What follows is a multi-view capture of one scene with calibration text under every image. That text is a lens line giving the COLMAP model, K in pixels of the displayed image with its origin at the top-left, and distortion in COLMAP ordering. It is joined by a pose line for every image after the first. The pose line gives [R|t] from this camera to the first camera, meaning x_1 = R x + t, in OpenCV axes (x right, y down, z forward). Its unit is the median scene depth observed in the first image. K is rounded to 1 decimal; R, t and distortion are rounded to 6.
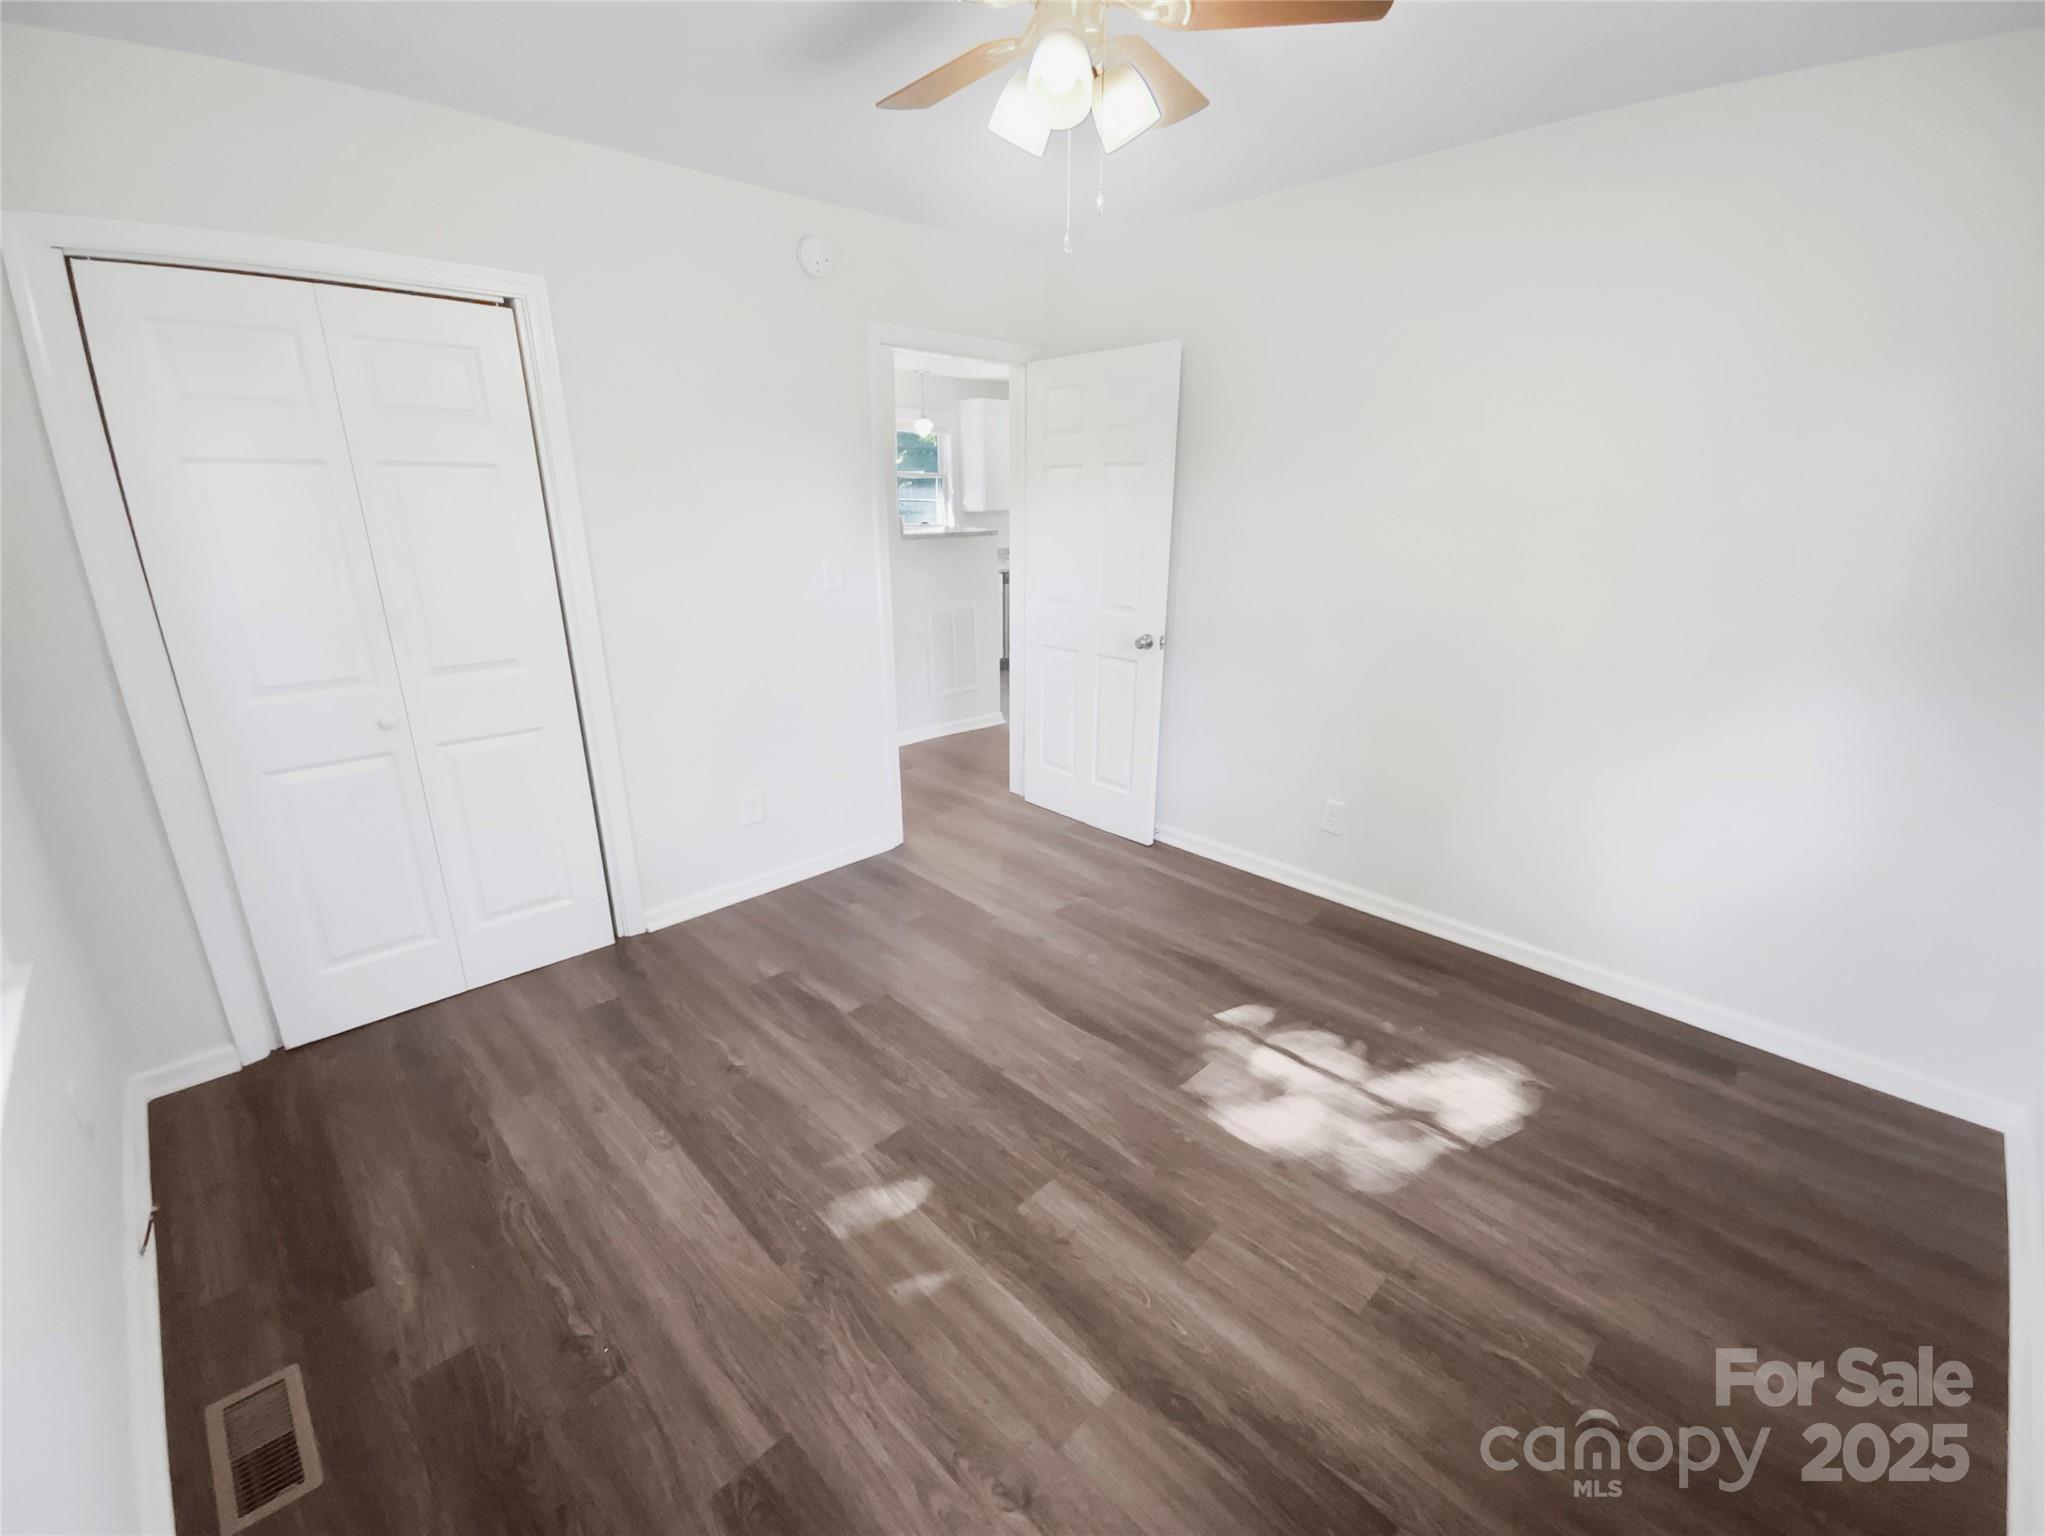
lens RADIAL K [[867.6, 0, 1049.1], [0, 867.6, 761.5], [0, 0, 1]] dist [0.013162, 0.000177]
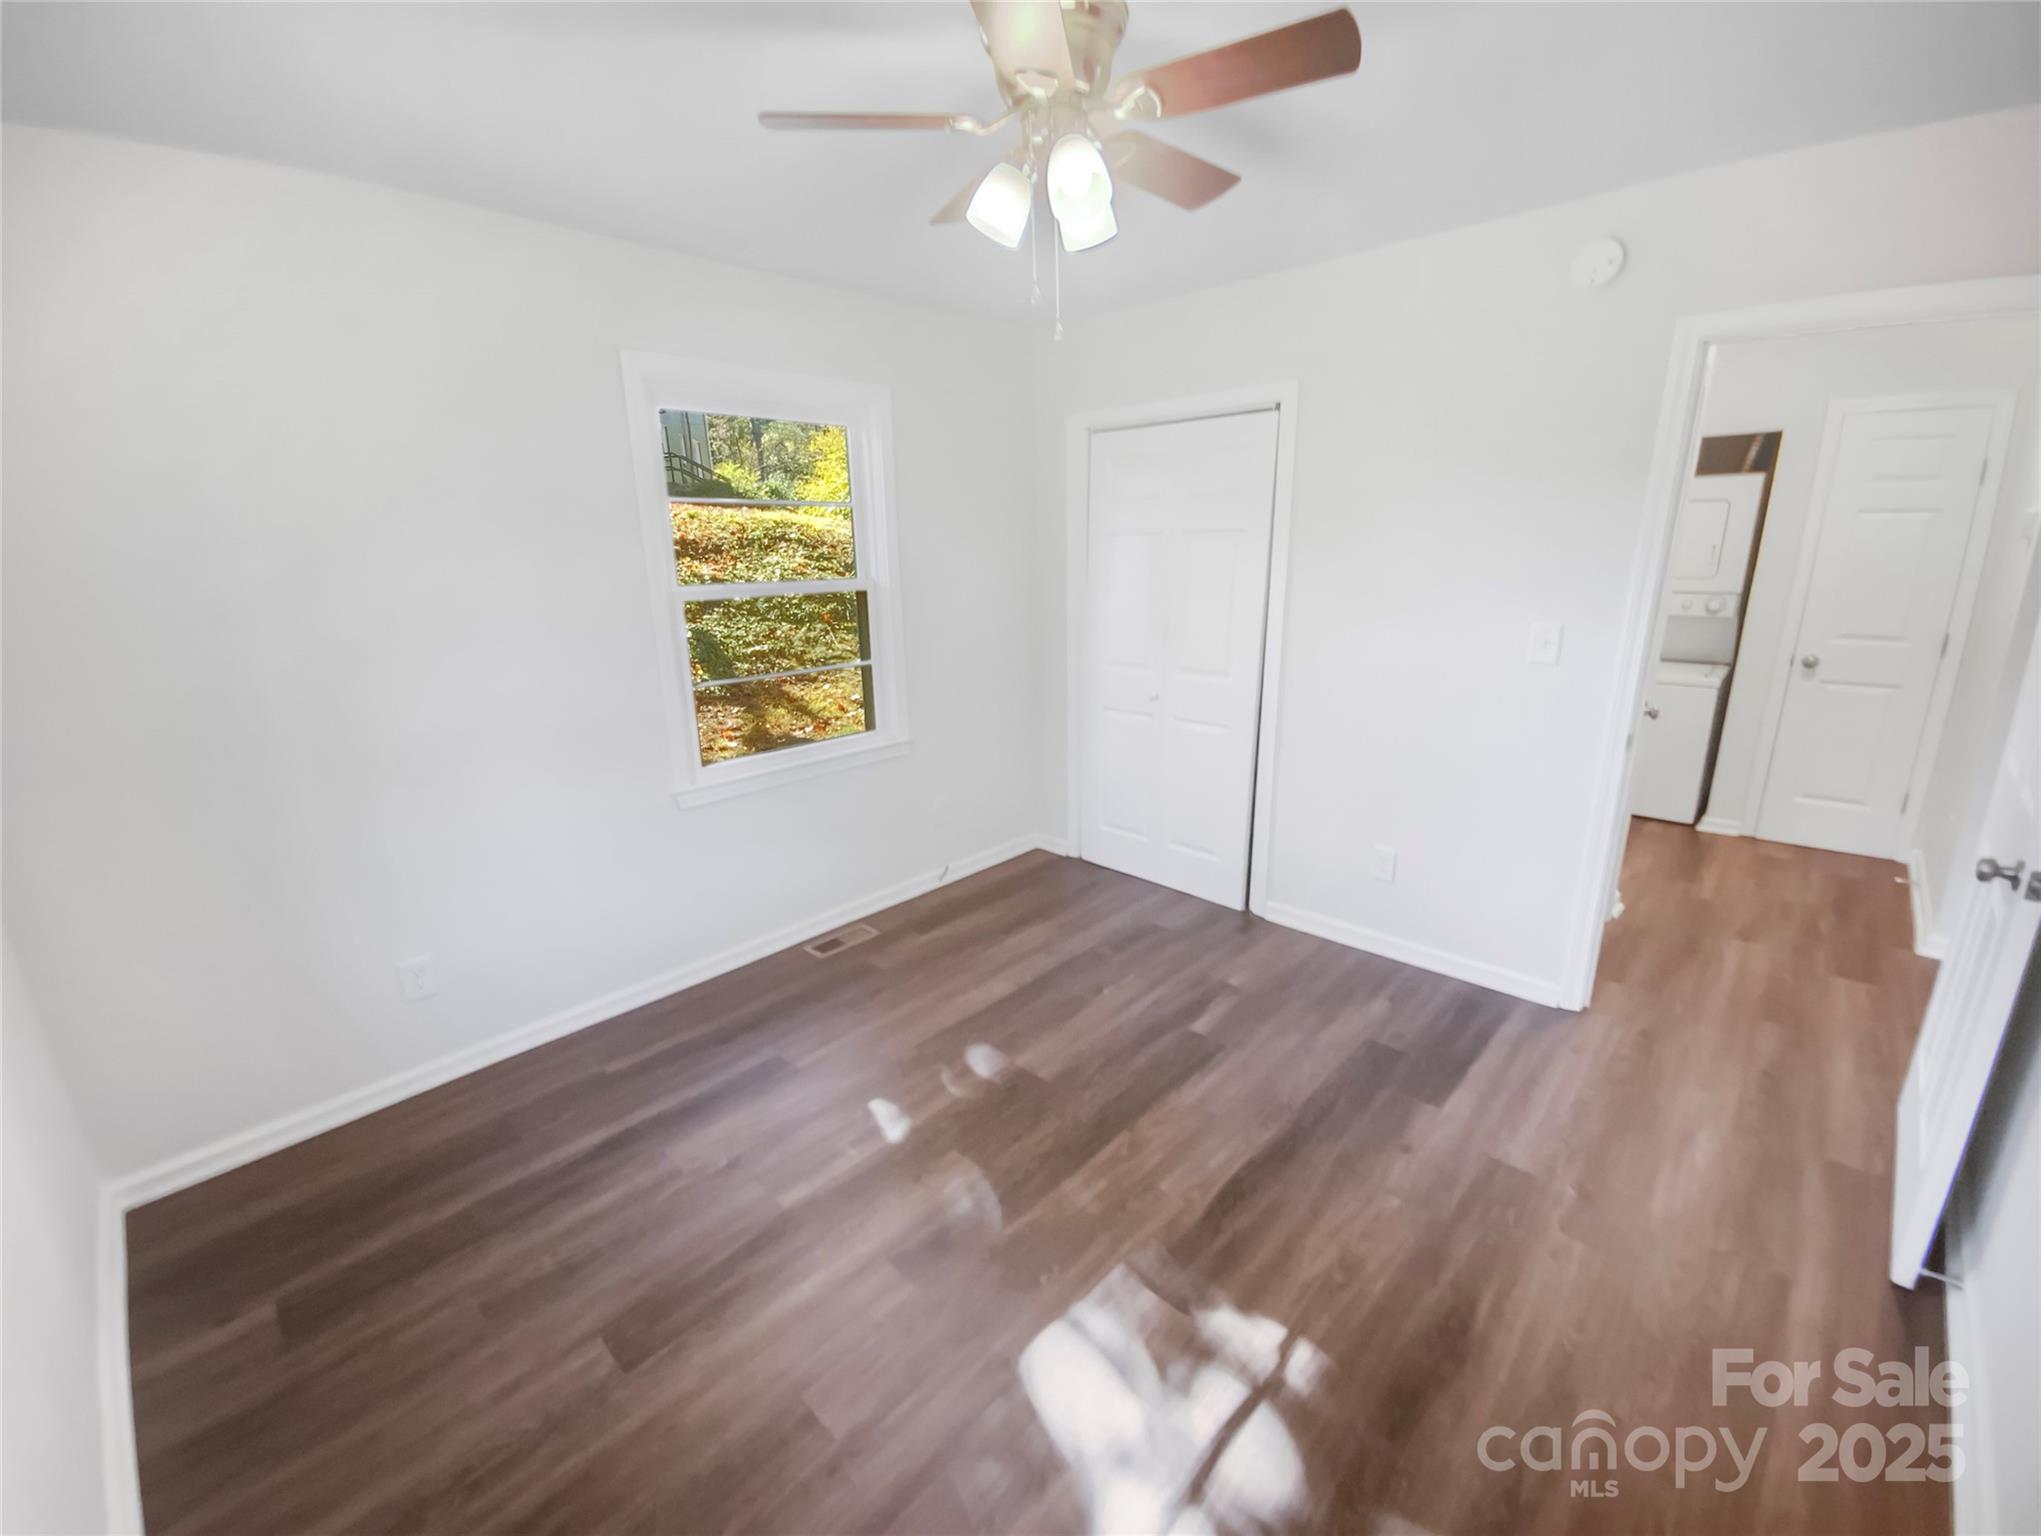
lens RADIAL K [[856.2, 0, 1012.2], [0, 856.2, 770.4], [0, 0, 1]] dist [0.025380, -0.023632]
pose [[0.018271, 0.255748, -0.966571, 0.775426], [-0.290019, 0.926525, 0.239670, -0.217620], [0.956847, 0.275945, 0.091100, 0.662389]]
